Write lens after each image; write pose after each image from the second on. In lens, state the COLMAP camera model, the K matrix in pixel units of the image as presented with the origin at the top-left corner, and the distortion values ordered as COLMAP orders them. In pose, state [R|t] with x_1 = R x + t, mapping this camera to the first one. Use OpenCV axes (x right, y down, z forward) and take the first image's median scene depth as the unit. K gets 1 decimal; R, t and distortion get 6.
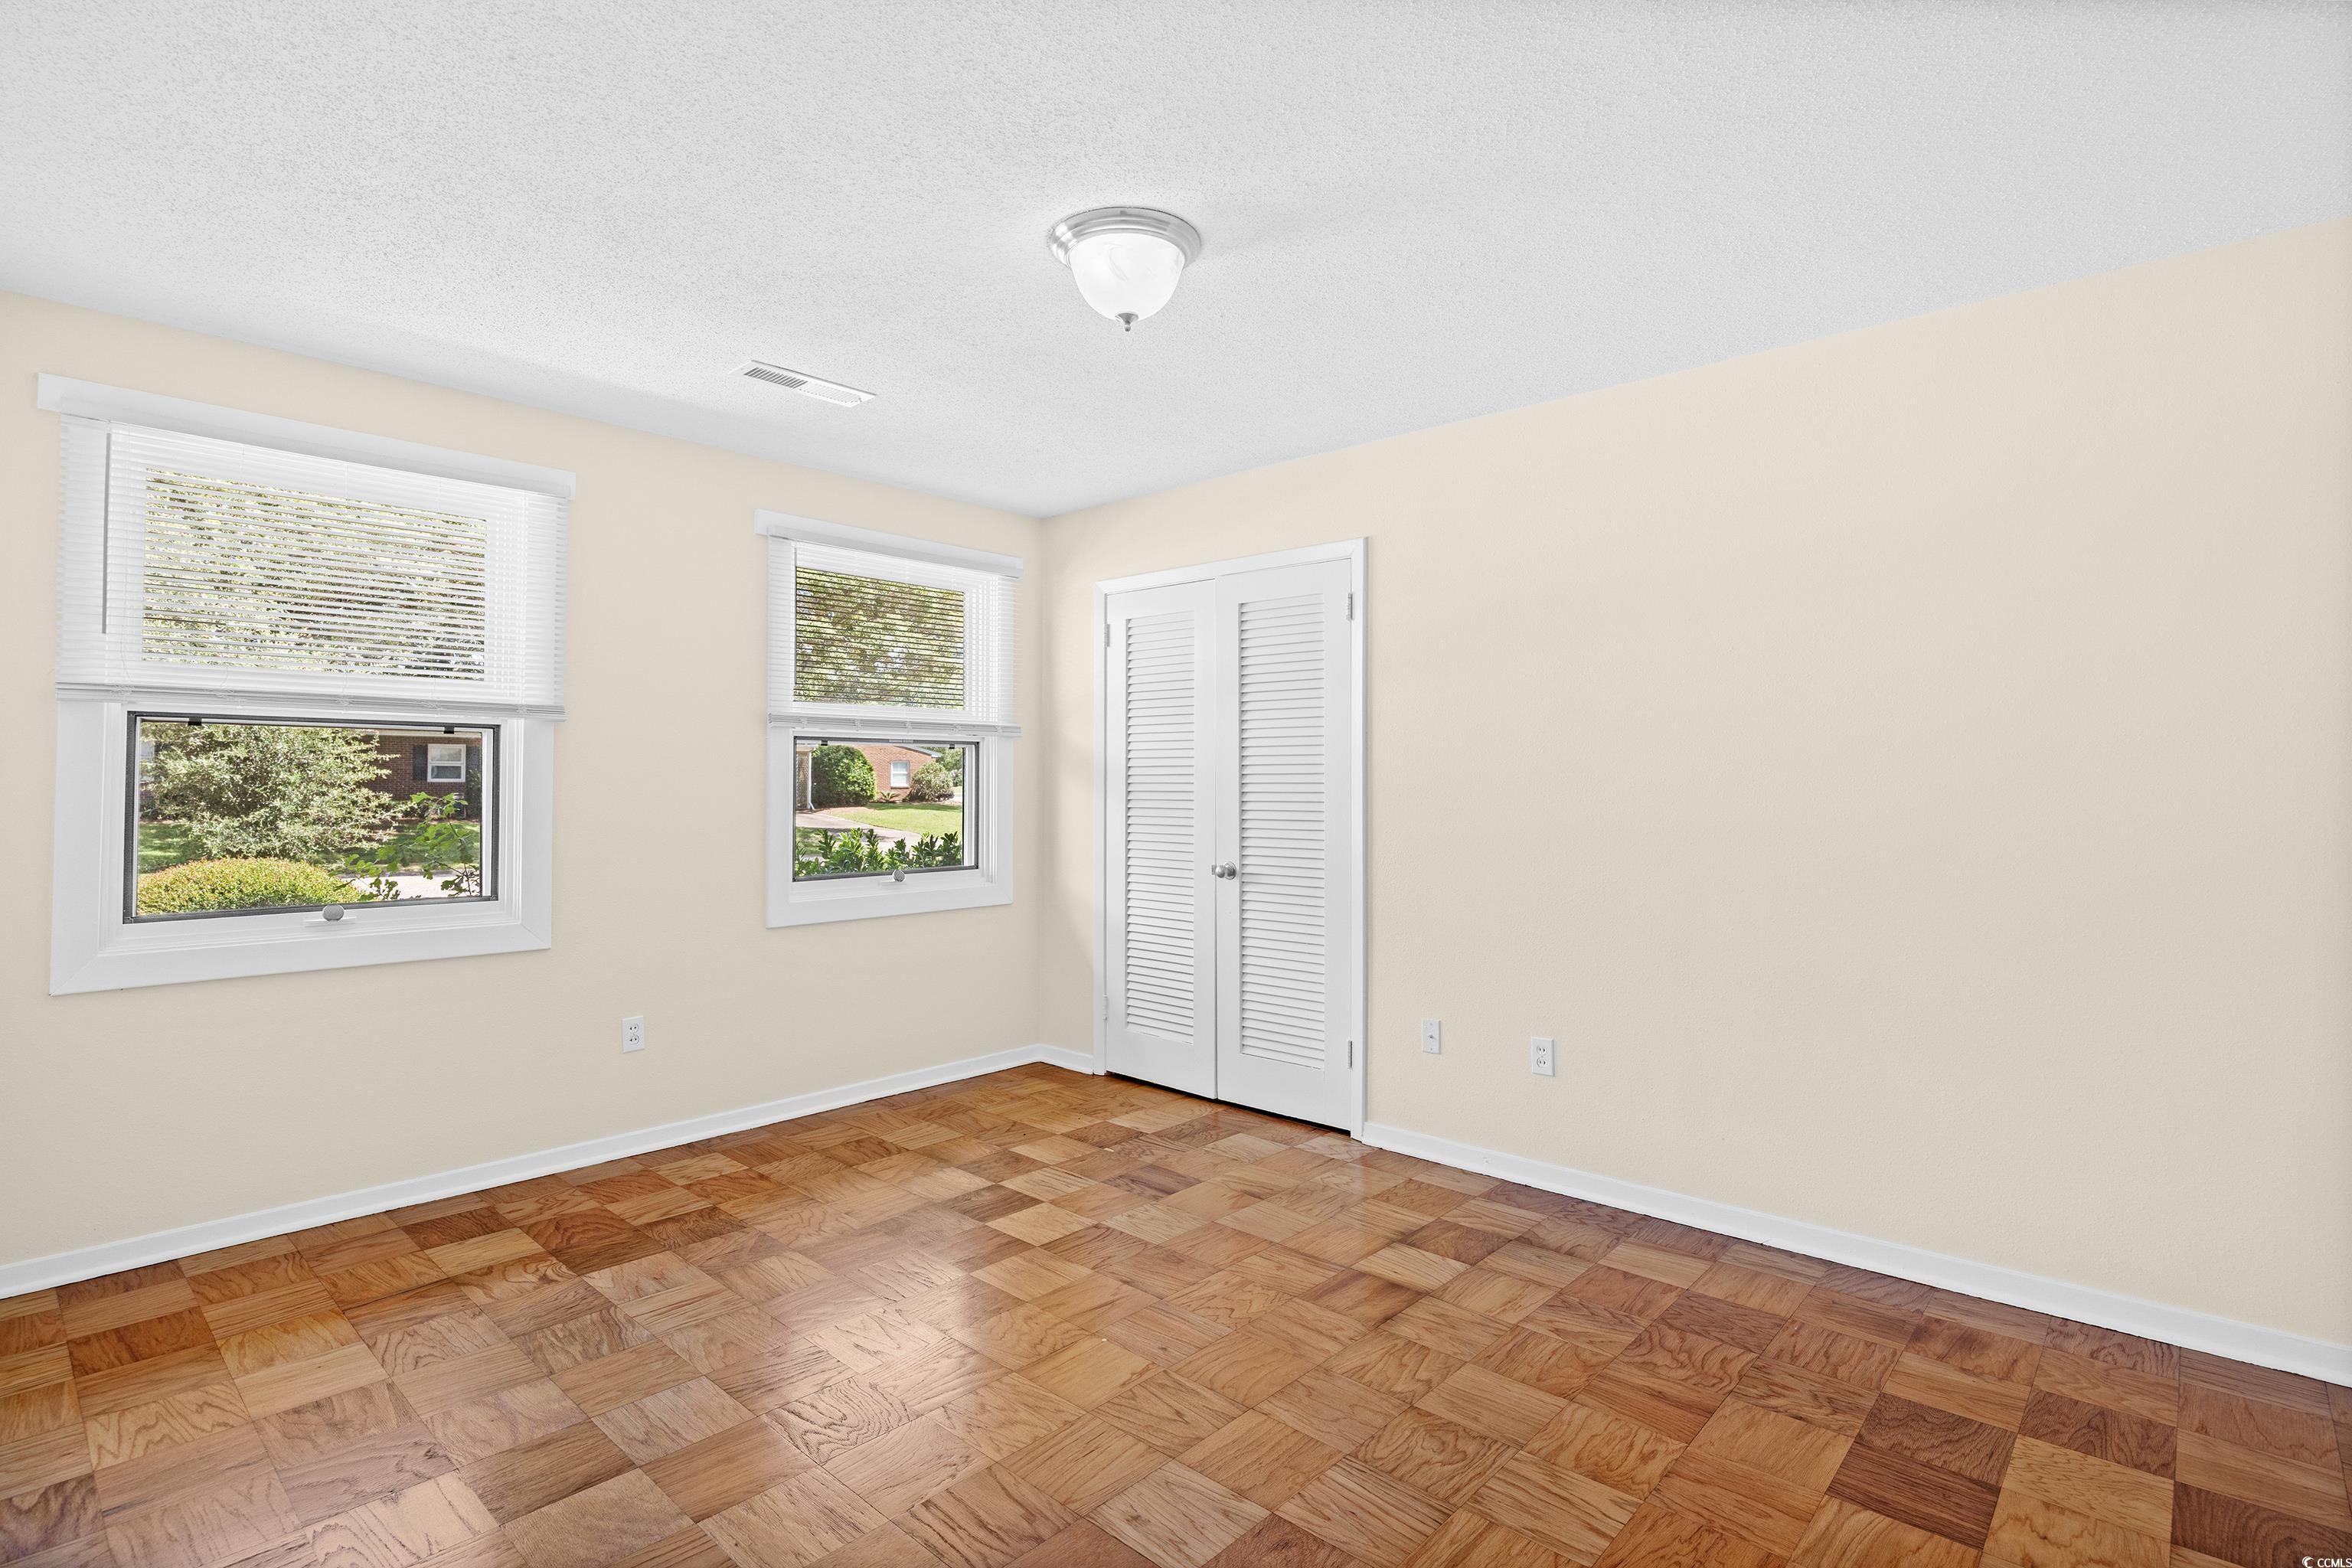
lens RADIAL K [[1152.8, 0, 1181.0], [0, 1152.8, 794.8], [0, 0, 1]] dist [-0.013691, -0.000258]
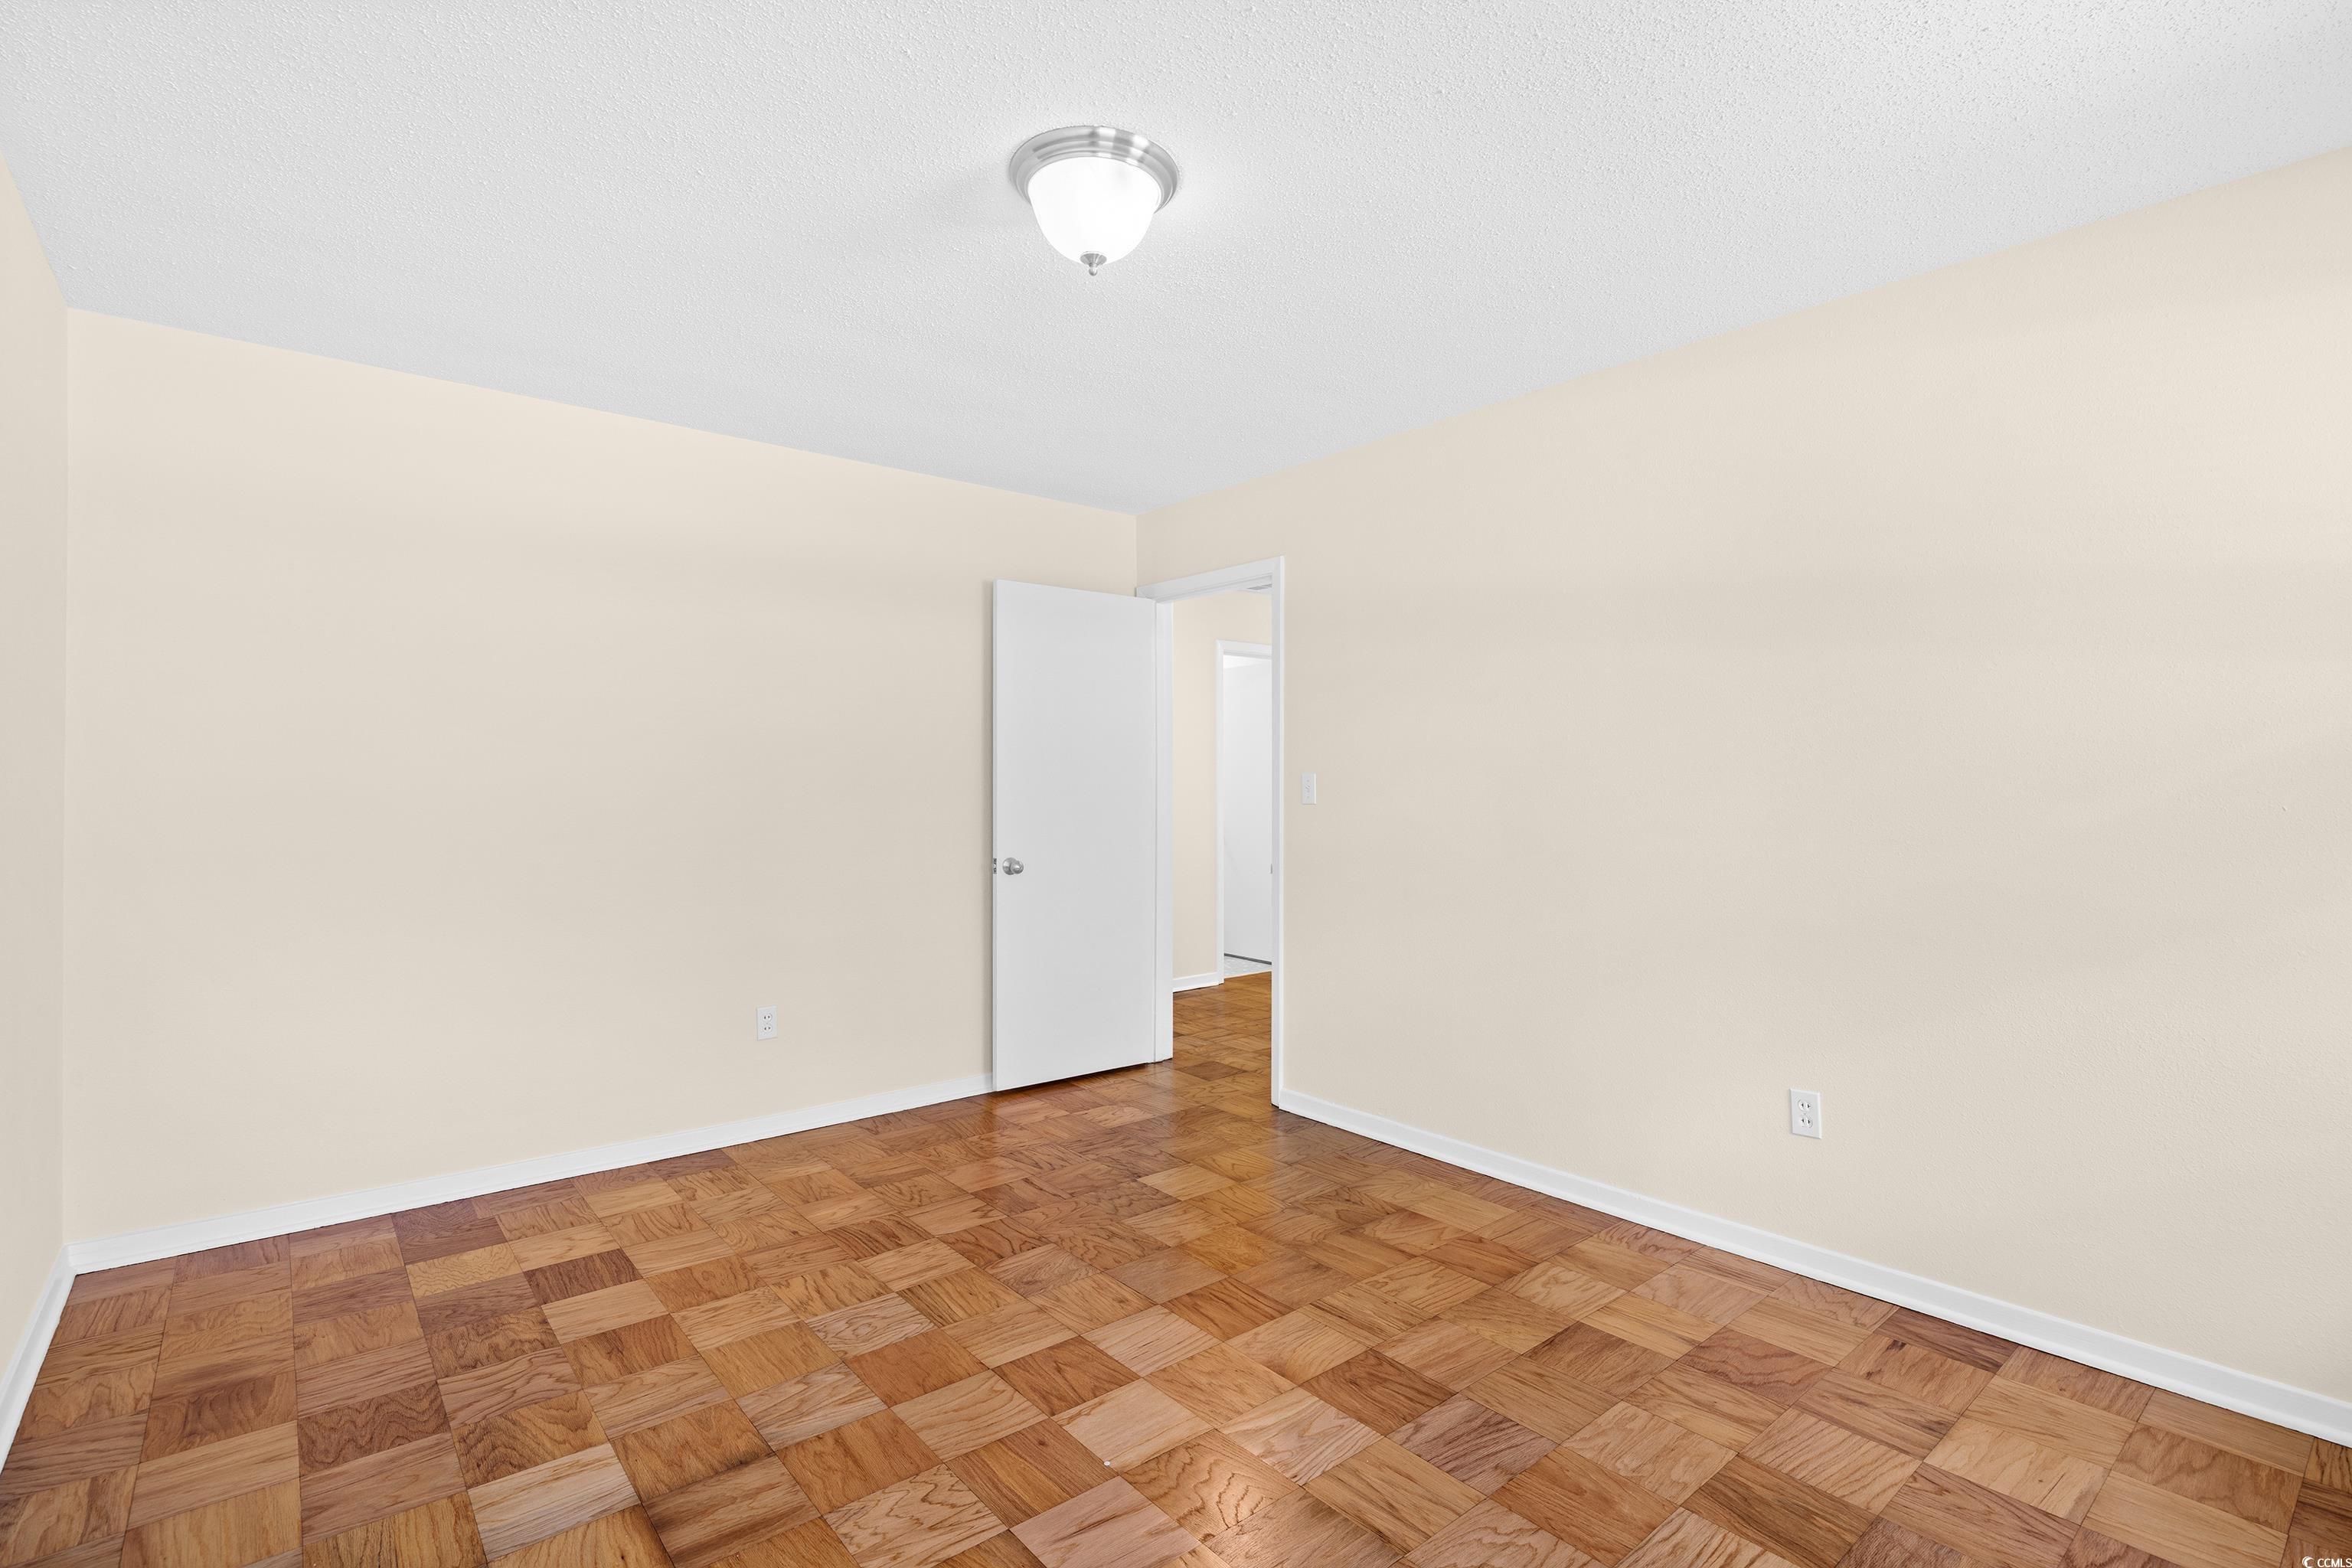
lens RADIAL K [[1083.4, 0, 1161.9], [0, 1083.4, 798.0], [0, 0, 1]] dist [-0.014295, 0.000254]
pose [[-0.988011, -0.005274, 0.154293, -0.184310], [-0.001592, 0.999711, 0.023976, -0.013565], [-0.154375, 0.023443, -0.987734, 1.454583]]
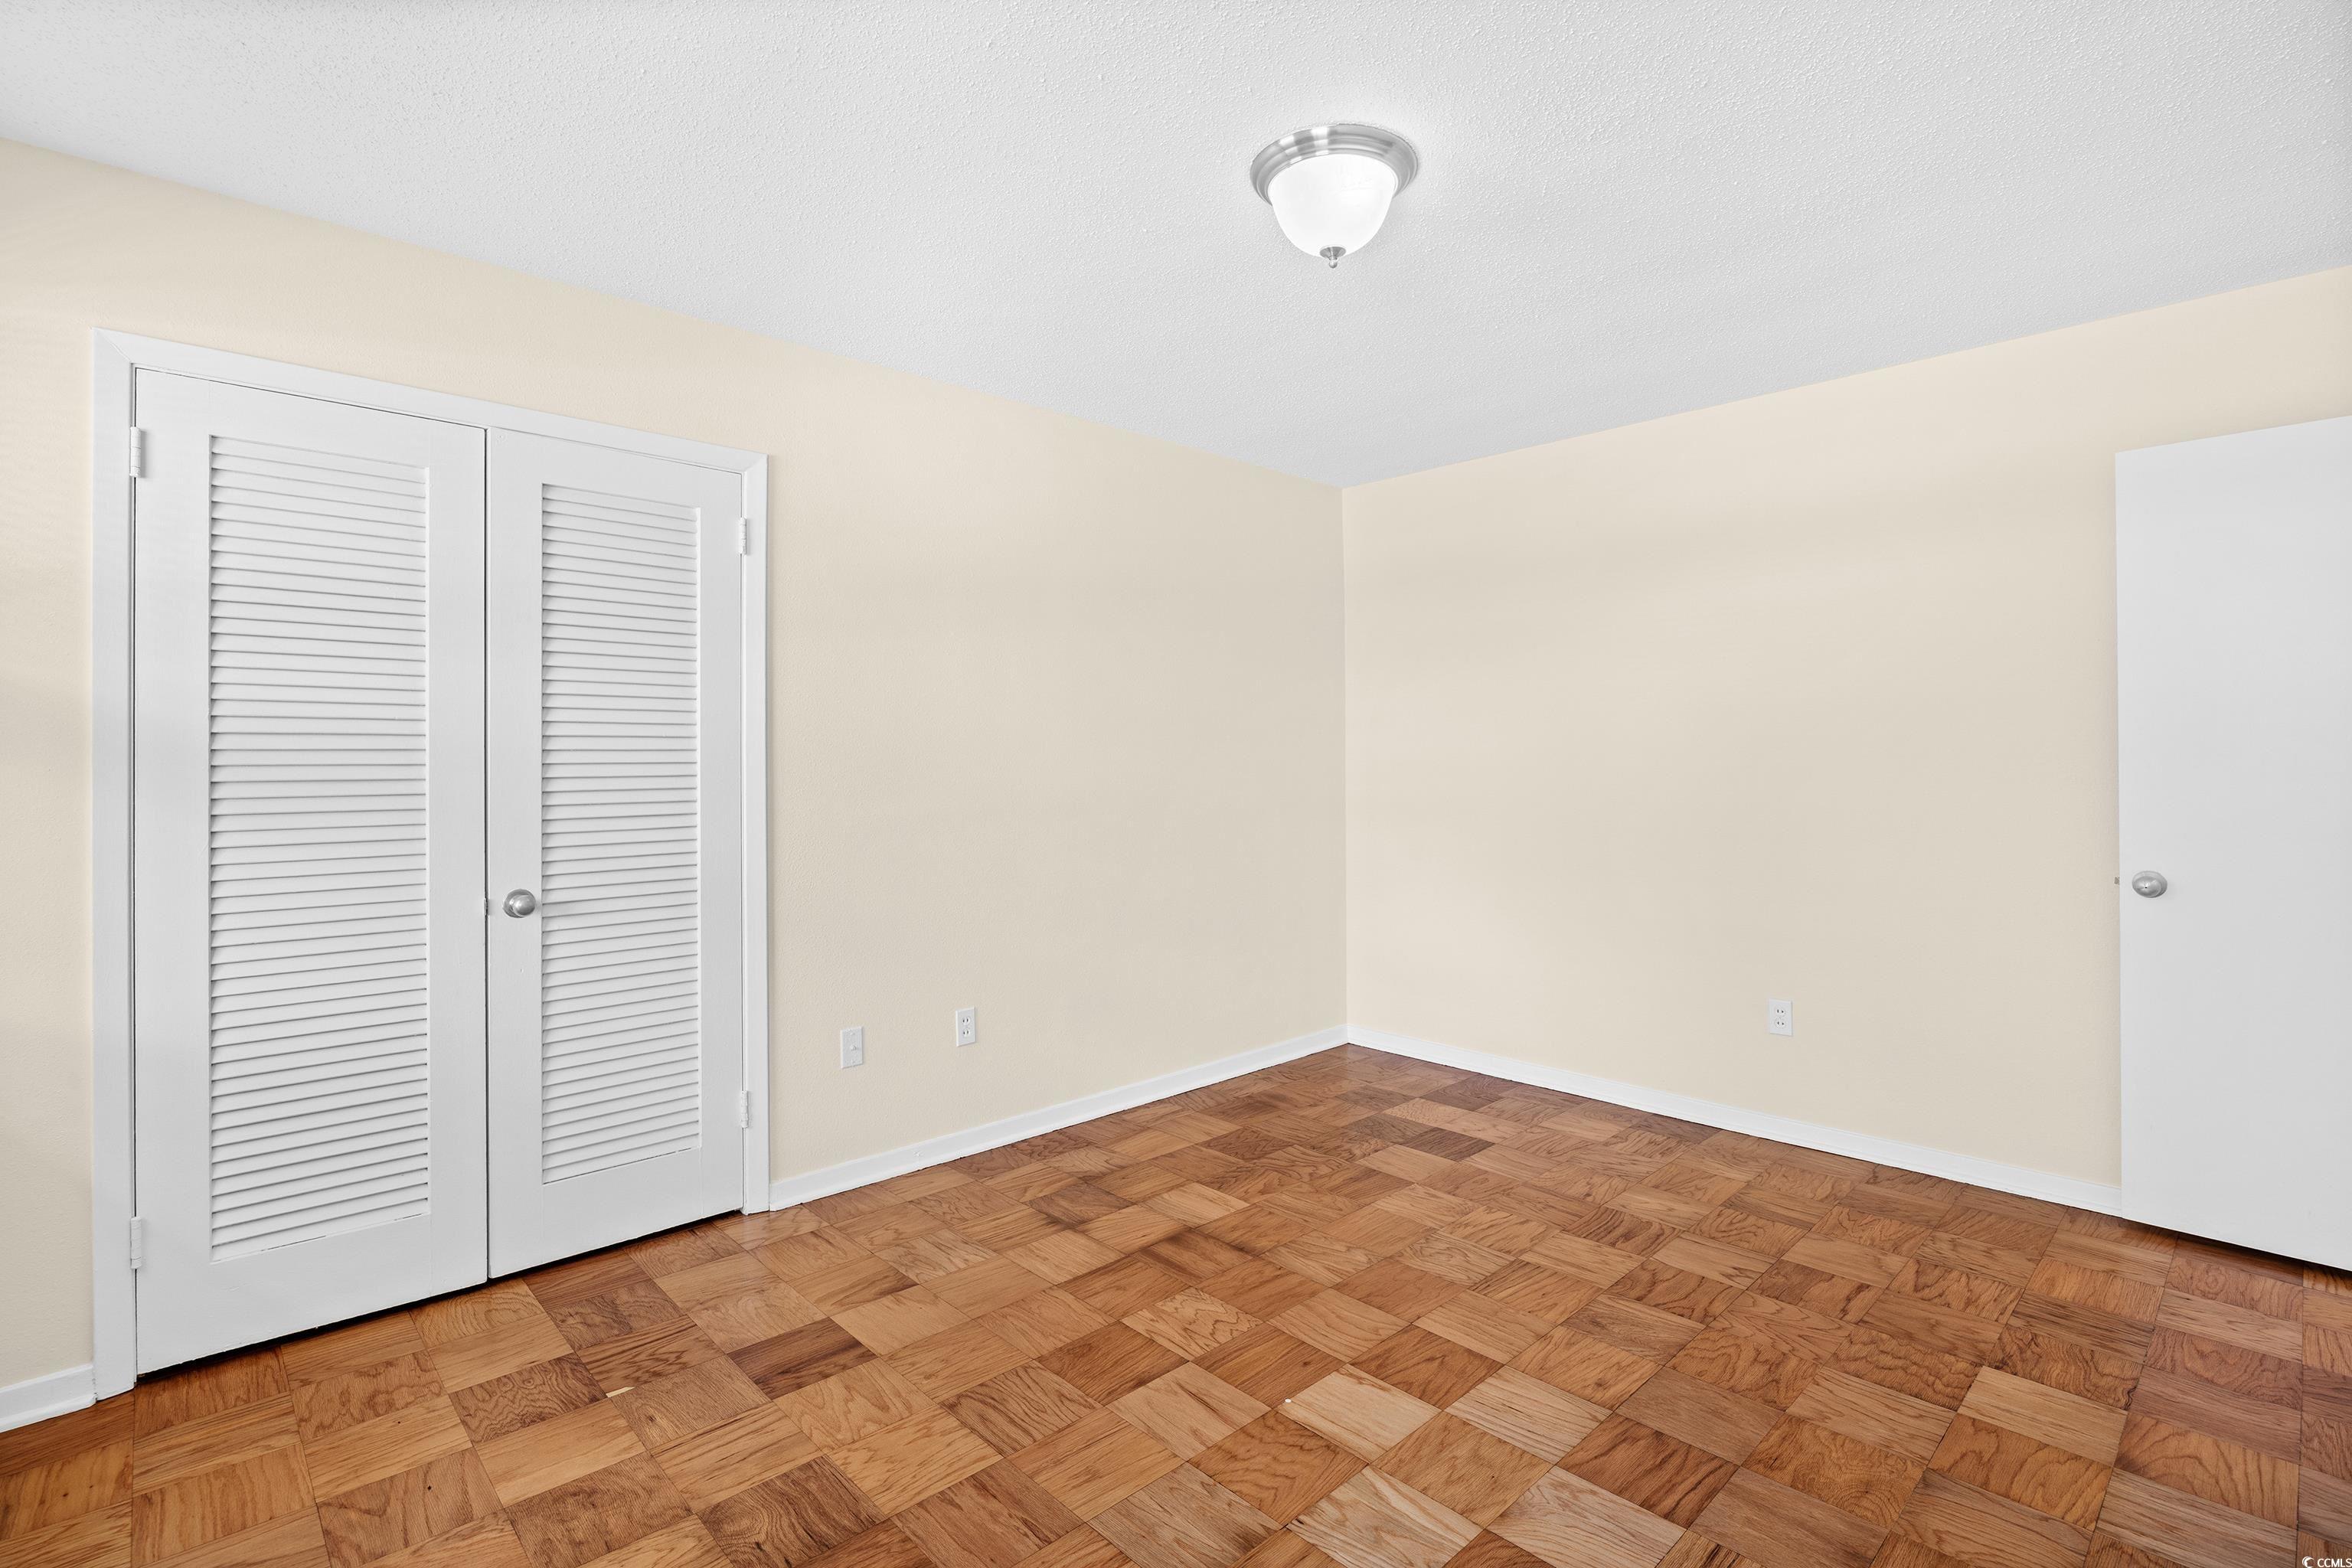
lens RADIAL K [[1083.4, 0, 1191.4], [0, 1083.4, 771.7], [0, 0, 1]] dist [-0.014295, 0.000254]
pose [[0.069437, -0.011578, 0.997519, -0.734701], [0.016001, 0.999817, 0.010491, -0.008600], [-0.997458, 0.015233, 0.069610, 0.844048]]
